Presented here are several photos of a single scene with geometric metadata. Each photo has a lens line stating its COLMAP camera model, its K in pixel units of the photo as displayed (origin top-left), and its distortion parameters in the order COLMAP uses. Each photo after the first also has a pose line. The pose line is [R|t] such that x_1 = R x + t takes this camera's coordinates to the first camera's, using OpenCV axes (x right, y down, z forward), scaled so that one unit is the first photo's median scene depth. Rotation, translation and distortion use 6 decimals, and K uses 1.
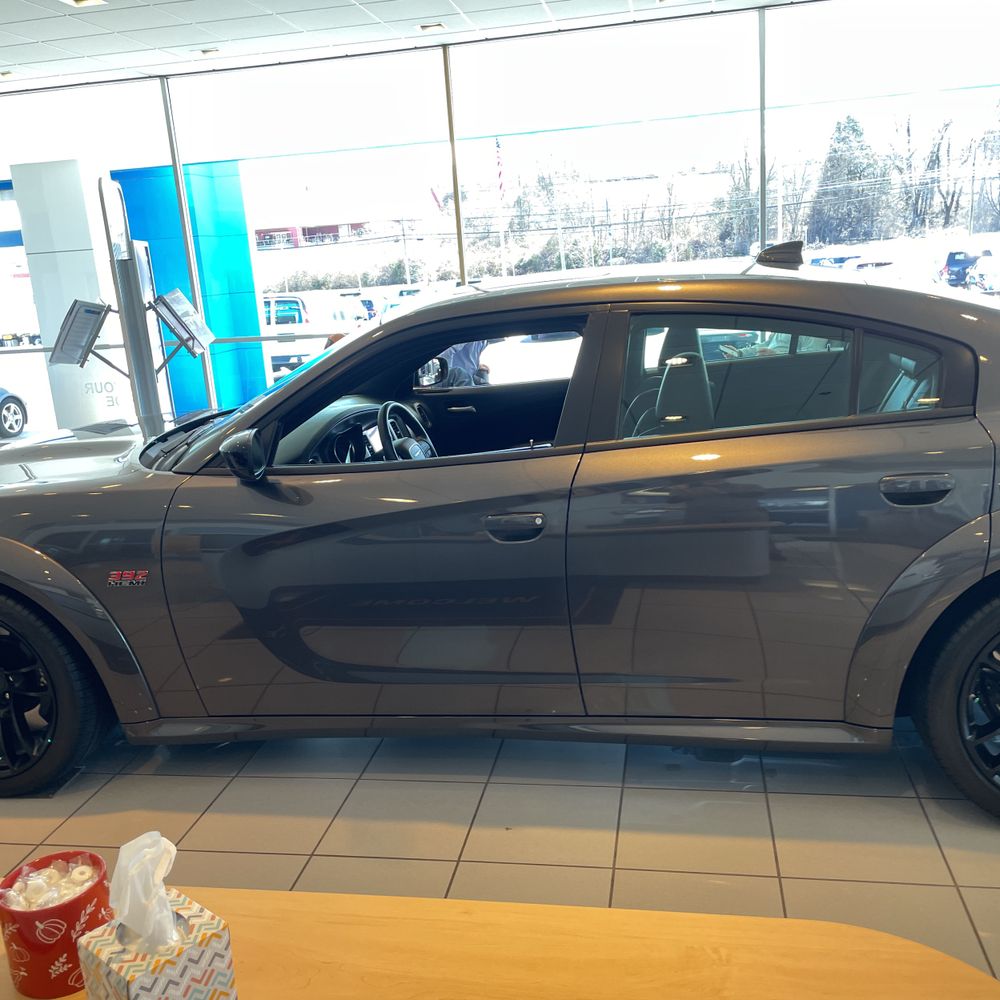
lens RADIAL K [[1017.2, 0, 479.6], [0, 1017.2, 508.4], [0, 0, 1]] dist [0.016342, 0.000000]
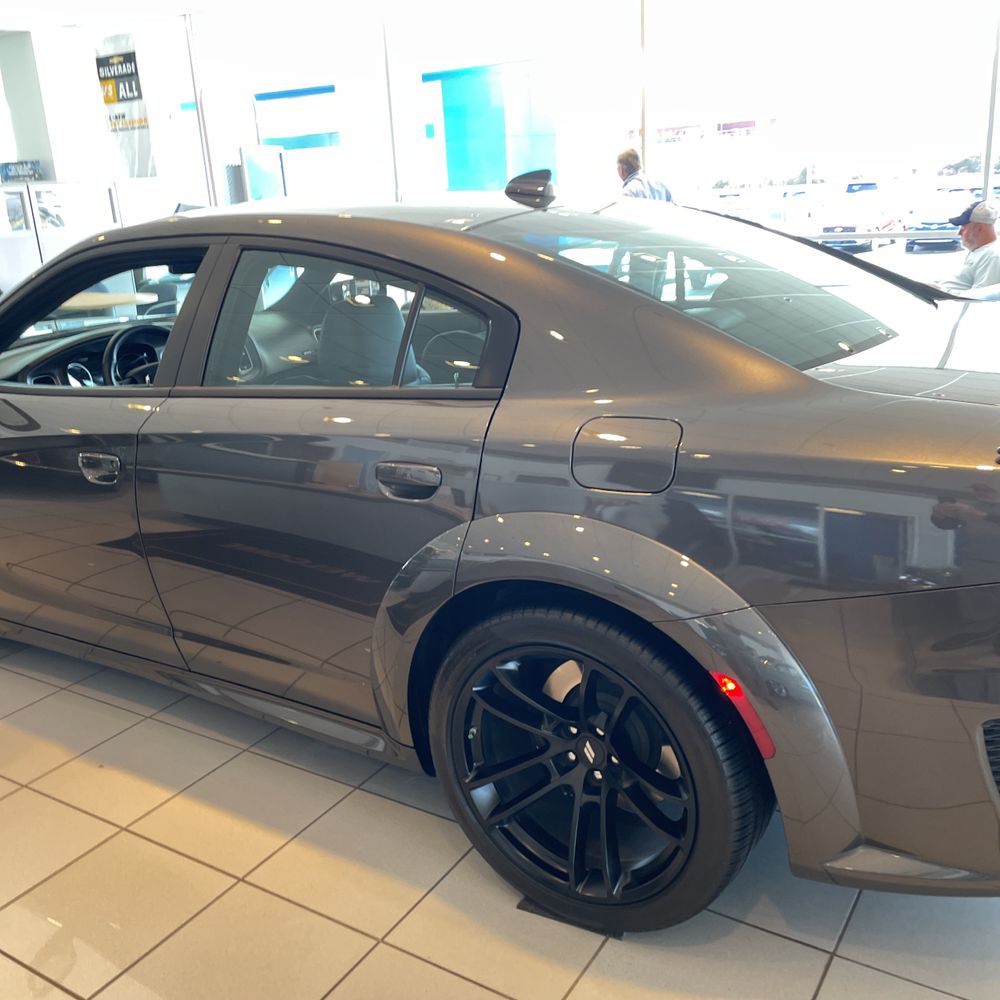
lens RADIAL K [[1017.2, 0, 506.7], [0, 1017.2, 484.0], [0, 0, 1]] dist [0.016342, 0.000000]
pose [[0.931481, 0.121324, -0.342963, 0.313803], [-0.096295, 0.991352, 0.089160, -0.038537], [0.350814, -0.050026, 0.935108, 0.097843]]
